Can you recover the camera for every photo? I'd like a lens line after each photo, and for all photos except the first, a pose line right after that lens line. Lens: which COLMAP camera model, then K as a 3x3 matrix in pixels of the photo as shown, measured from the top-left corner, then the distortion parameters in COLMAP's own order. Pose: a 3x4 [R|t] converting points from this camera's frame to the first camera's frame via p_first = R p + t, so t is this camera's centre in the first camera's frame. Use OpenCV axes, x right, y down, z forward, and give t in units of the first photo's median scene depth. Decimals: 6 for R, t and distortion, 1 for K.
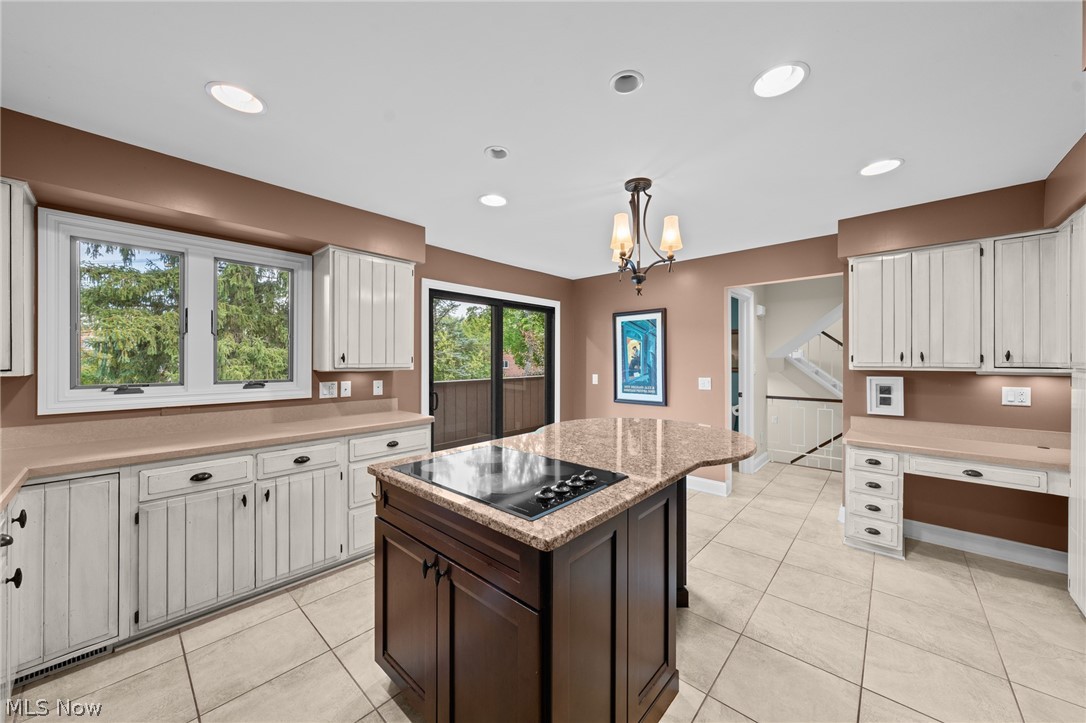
lens RADIAL K [[394.9, 0, 543.0], [0, 394.9, 361.5], [0, 0, 1]] dist [0.000153, 0.000017]
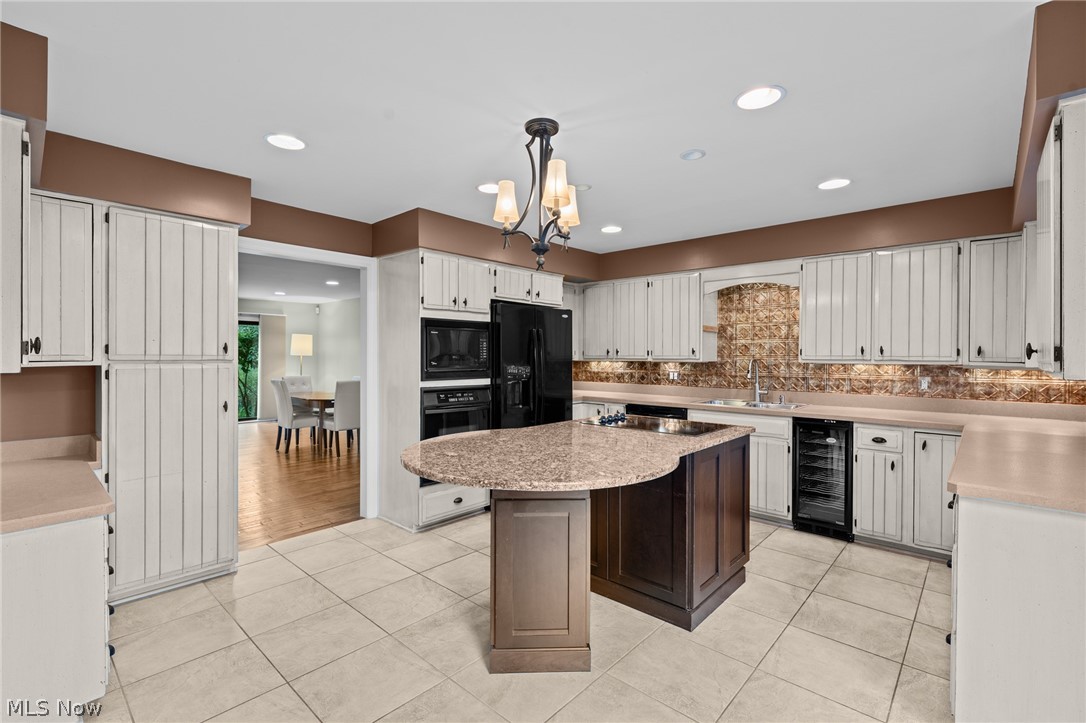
lens RADIAL K [[484.6, 0, 543.0], [0, 484.6, 361.5], [0, 0, 1]] dist [-0.000761, -0.000131]
pose [[-0.999958, -0.003239, 0.008517, 0.186926], [-0.003080, 0.999823, 0.018541, -0.004826], [-0.008576, 0.018514, -0.999792, 1.602462]]
